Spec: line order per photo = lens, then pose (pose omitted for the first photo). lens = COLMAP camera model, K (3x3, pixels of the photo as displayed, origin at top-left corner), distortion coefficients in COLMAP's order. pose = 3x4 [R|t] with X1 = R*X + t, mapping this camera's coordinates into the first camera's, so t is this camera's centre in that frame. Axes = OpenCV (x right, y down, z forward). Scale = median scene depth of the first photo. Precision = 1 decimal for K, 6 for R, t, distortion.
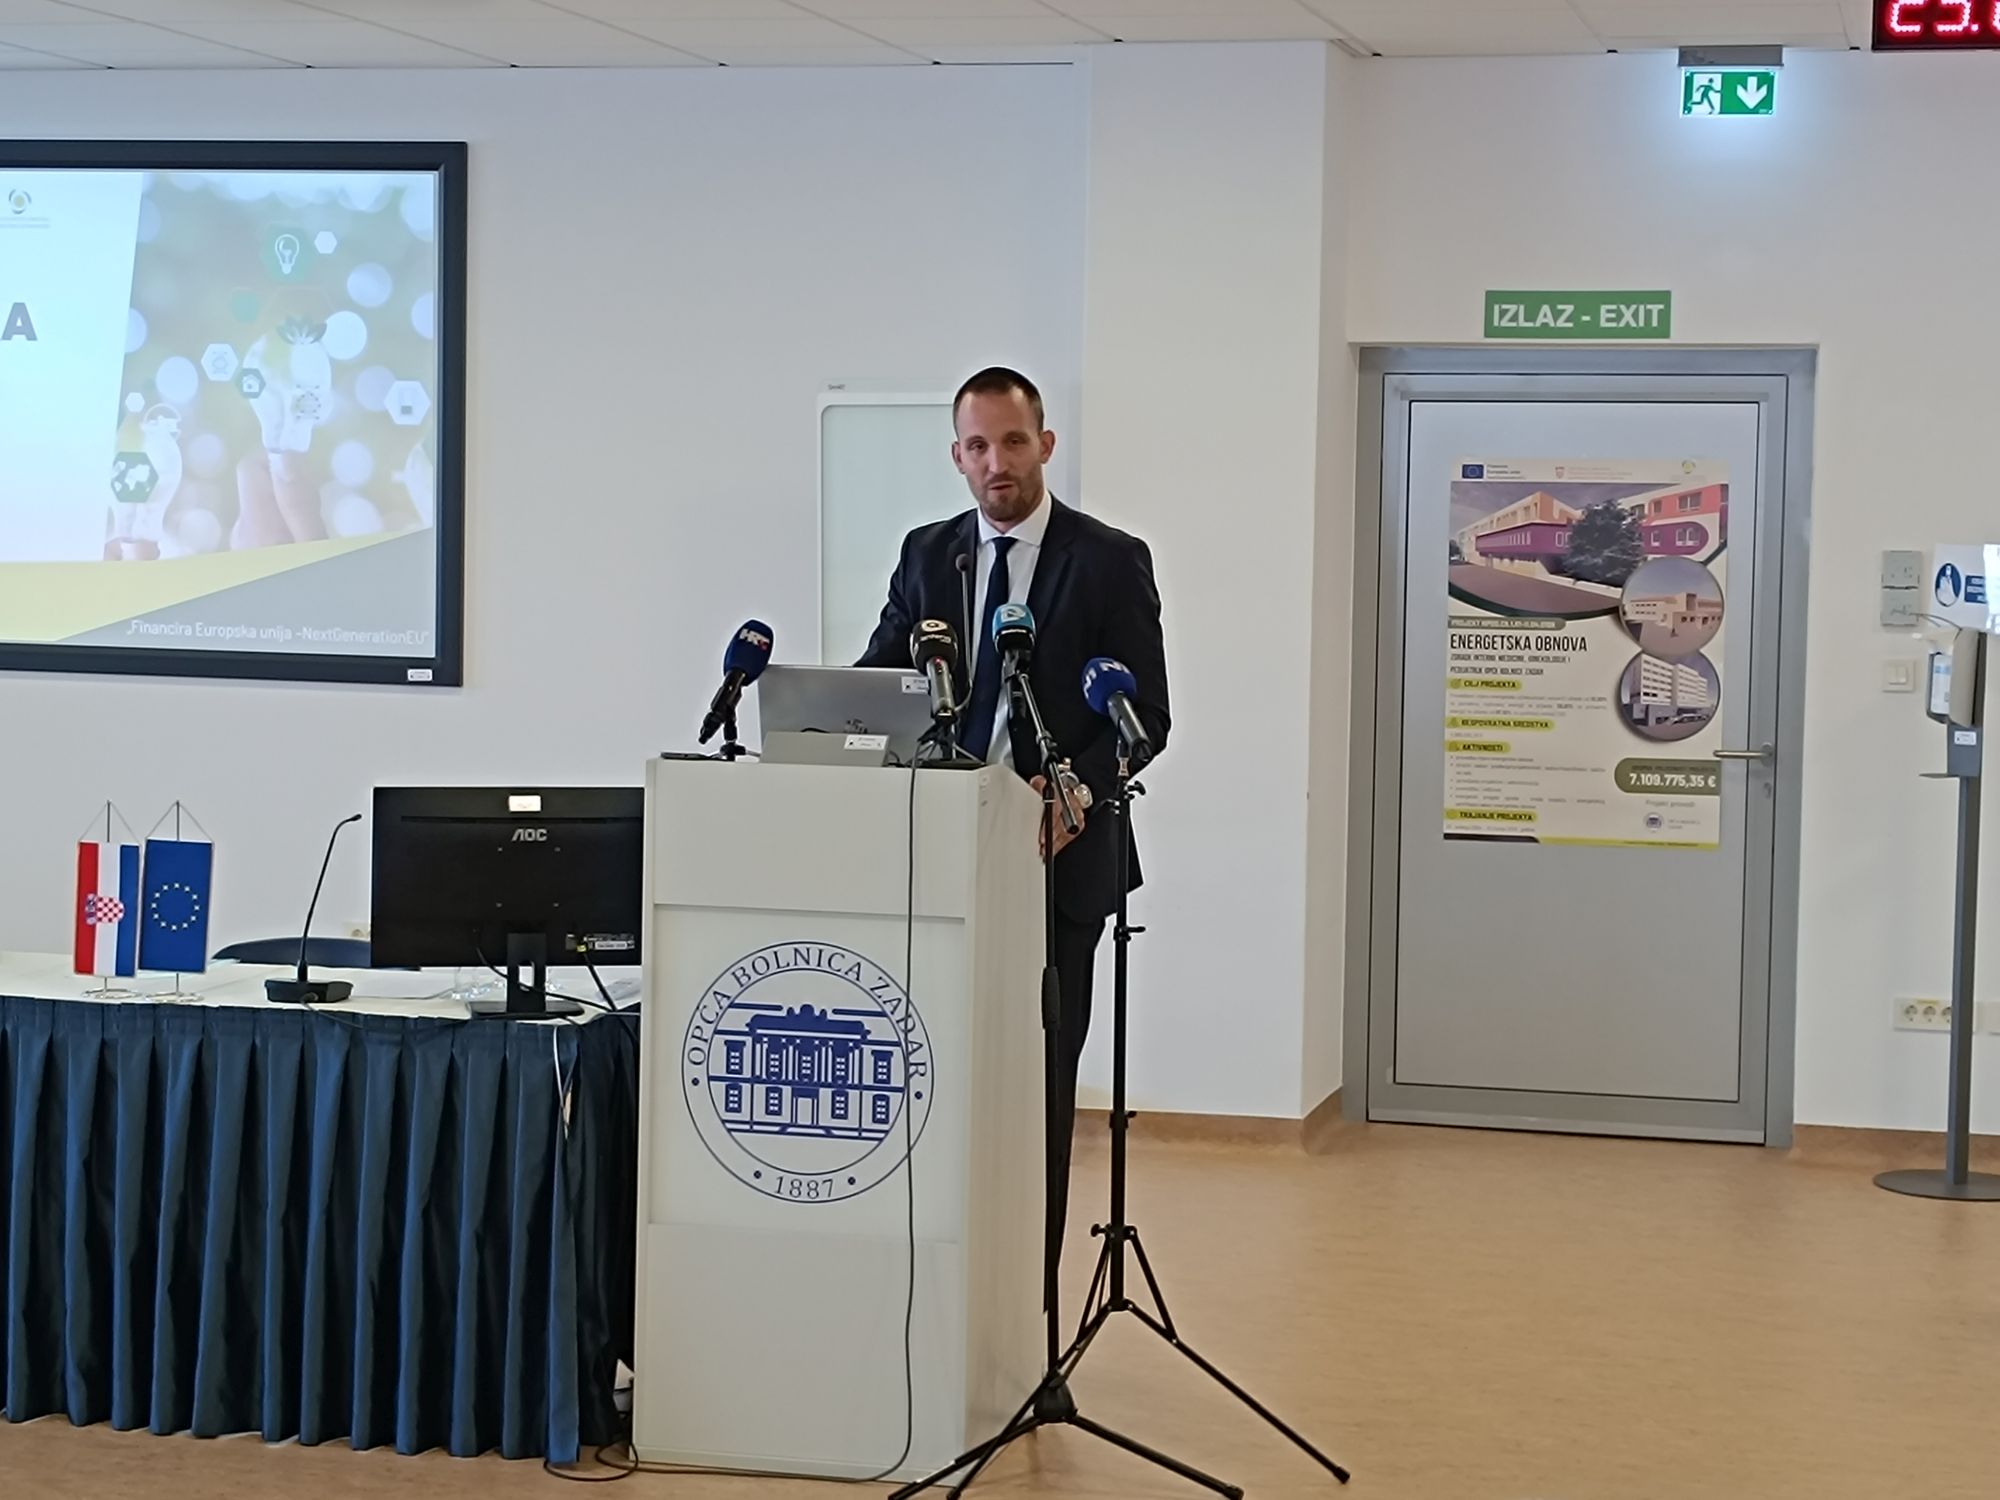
lens RADIAL K [[3874.6, 0, 1055.3], [0, 3874.6, 742.3], [0, 0, 1]] dist [0.169732, -1.054339]
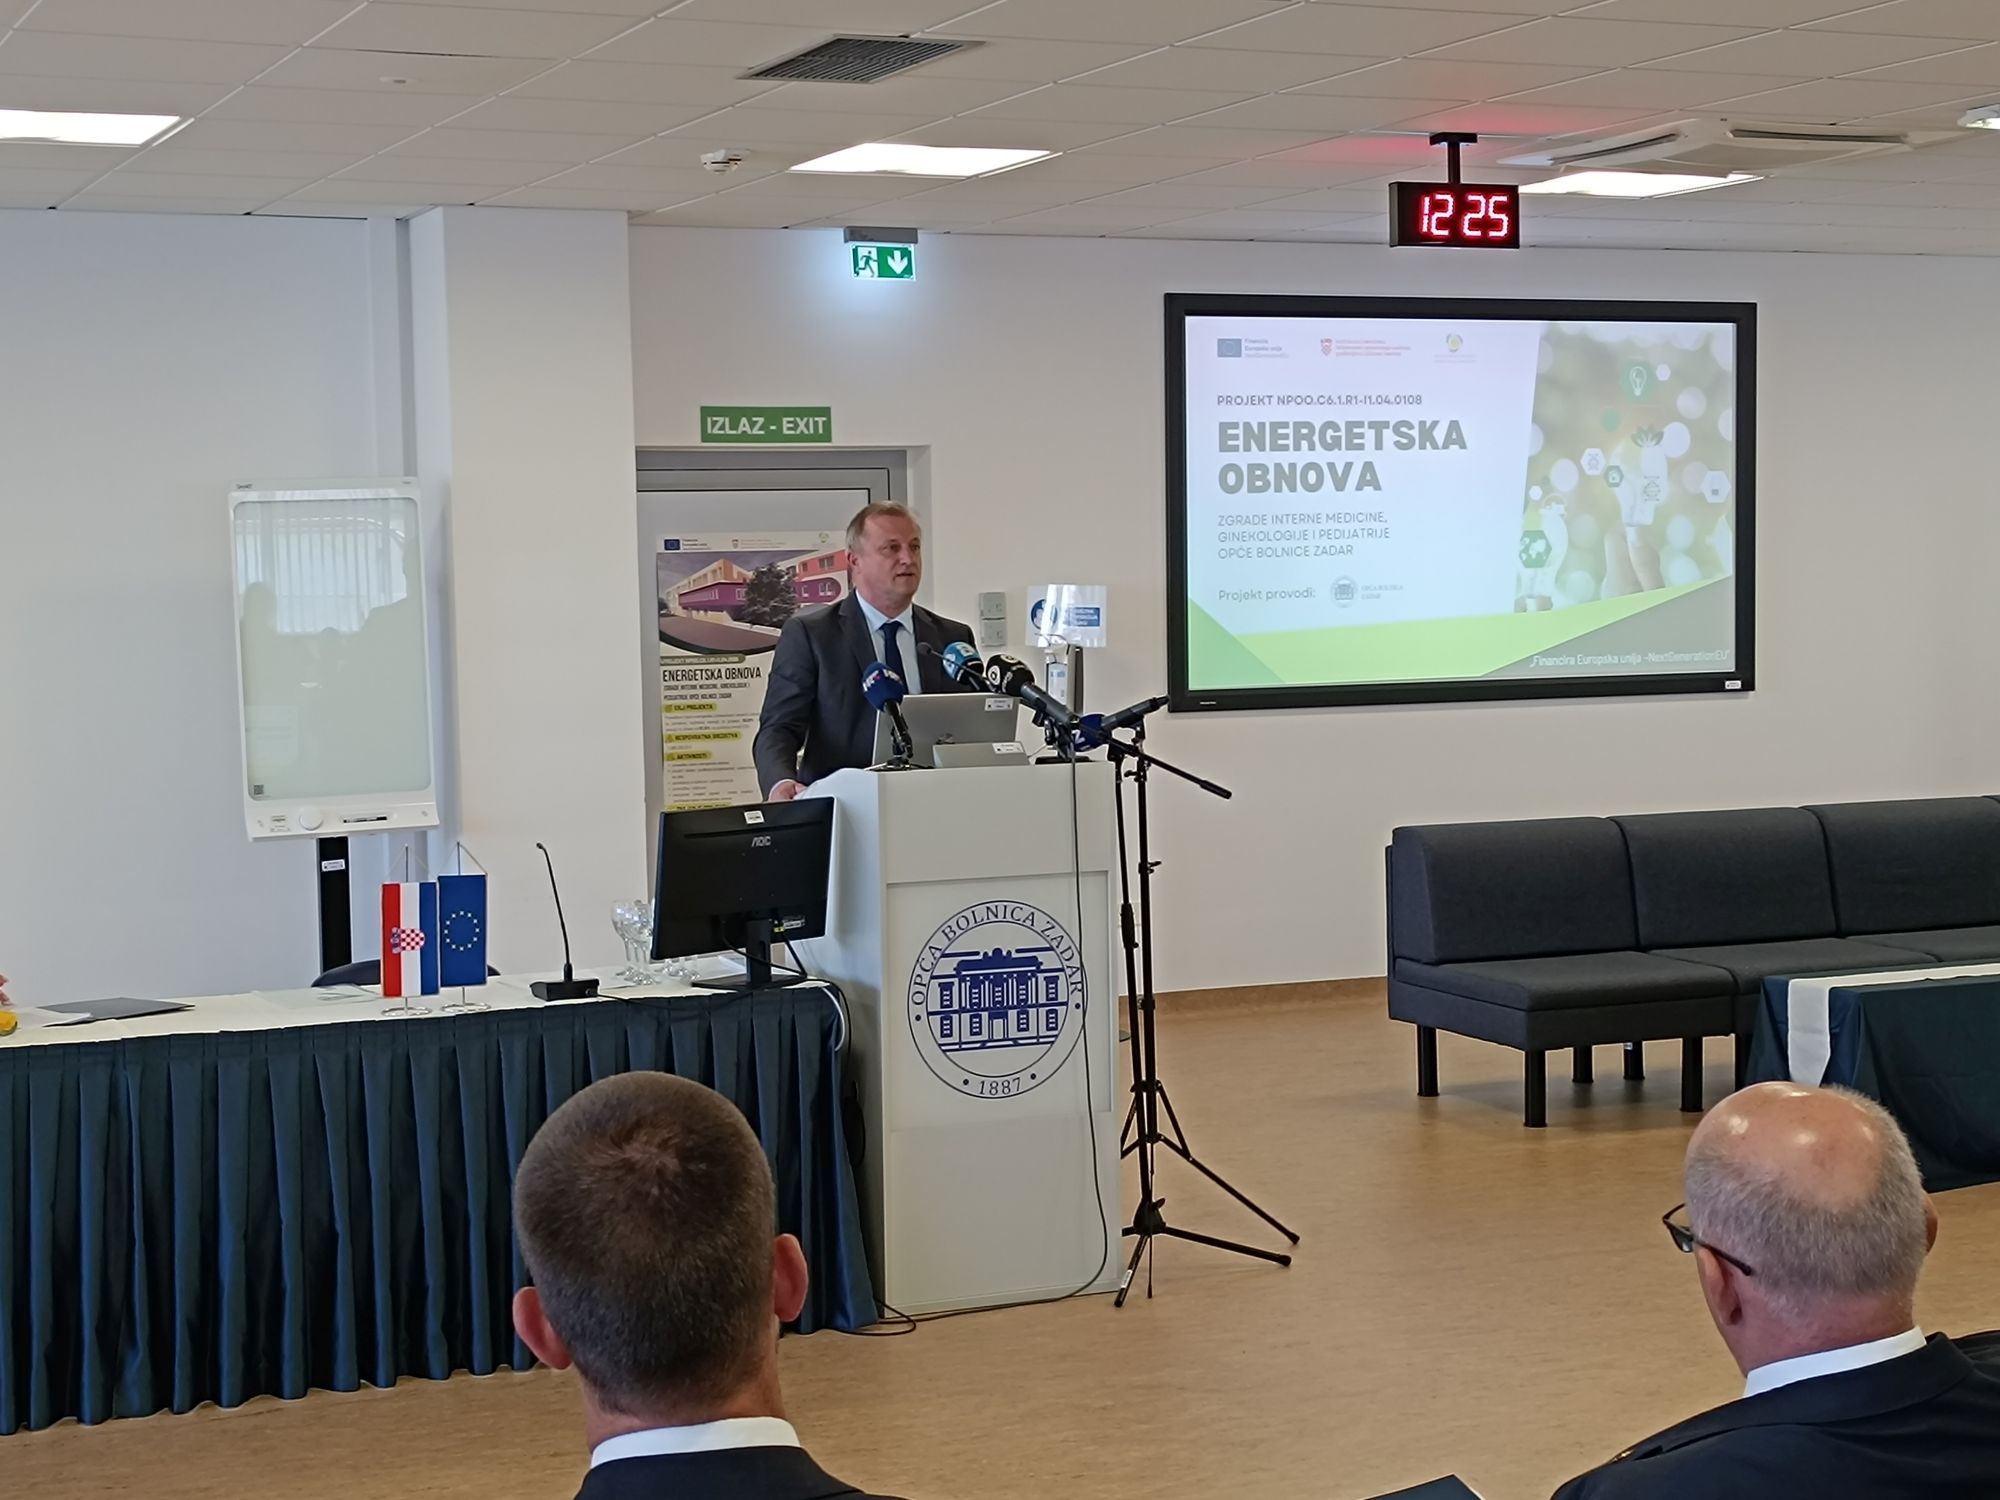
lens RADIAL K [[3180.1, 0, 1000.0], [0, 3180.1, 750.0], [0, 0, 1]] dist [0.141547, -0.559715]
pose [[0.791165, -0.067842, 0.607829, -0.694146], [0.072065, 0.997246, 0.017505, -0.018067], [-0.607342, 0.029955, 0.793875, 0.132414]]
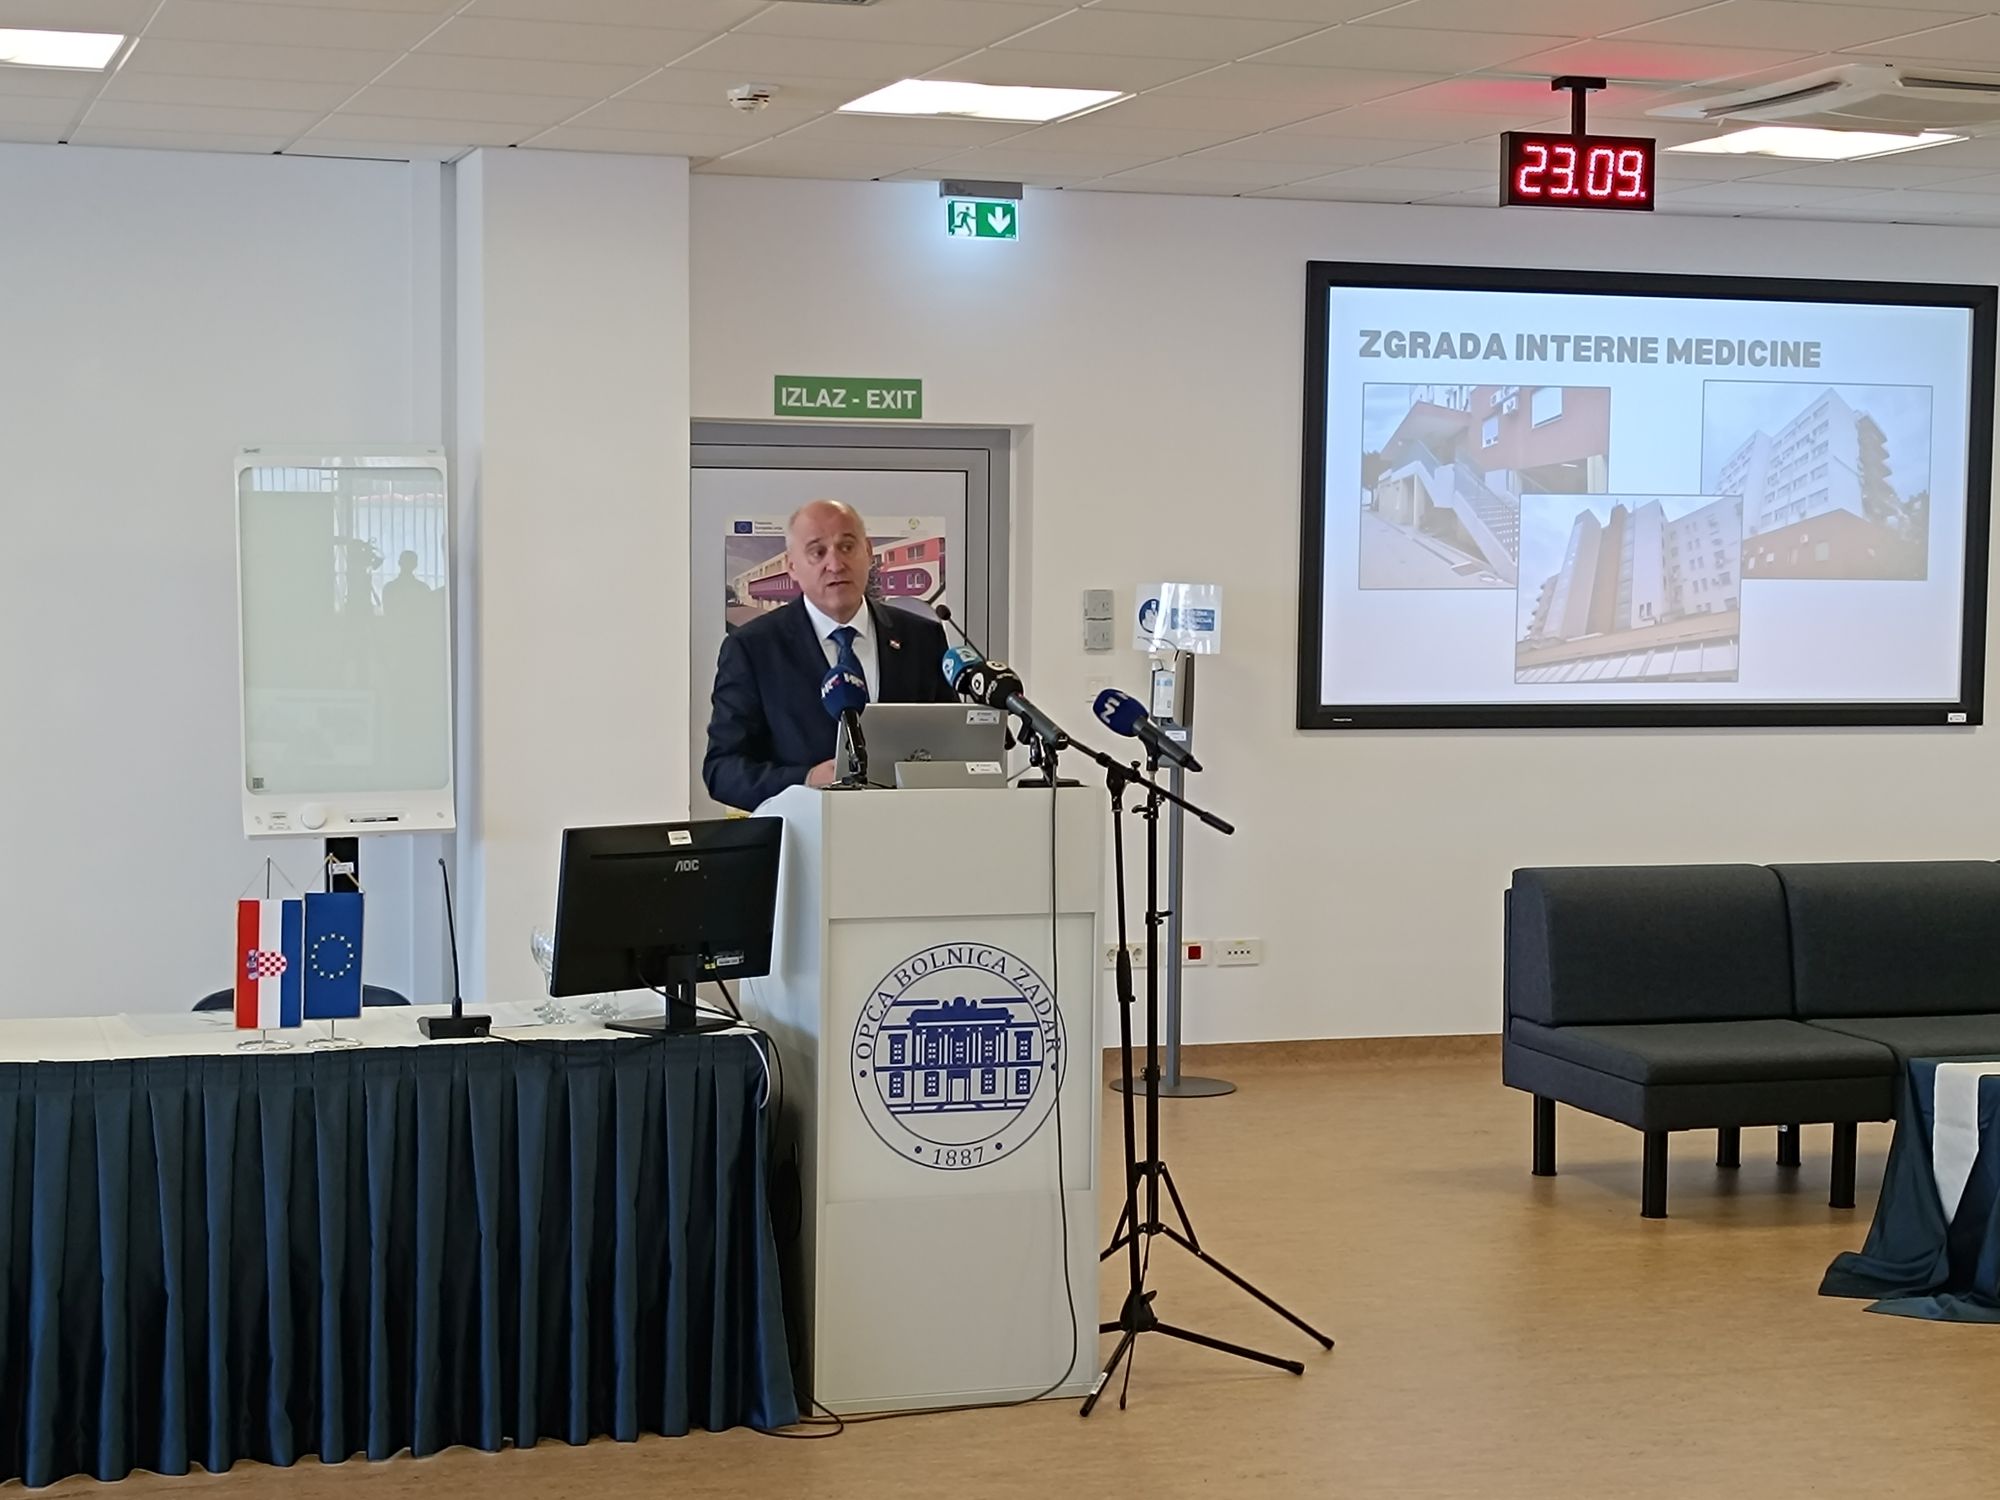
lens RADIAL K [[3339.7, 0, 1000.0], [0, 3339.7, 750.0], [0, 0, 1]] dist [0.154885, -0.675654]
pose [[0.845904, -0.040965, 0.531760, -0.559633], [0.041090, 0.999088, 0.011604, -0.016208], [-0.531751, 0.012034, 0.846815, 0.147630]]
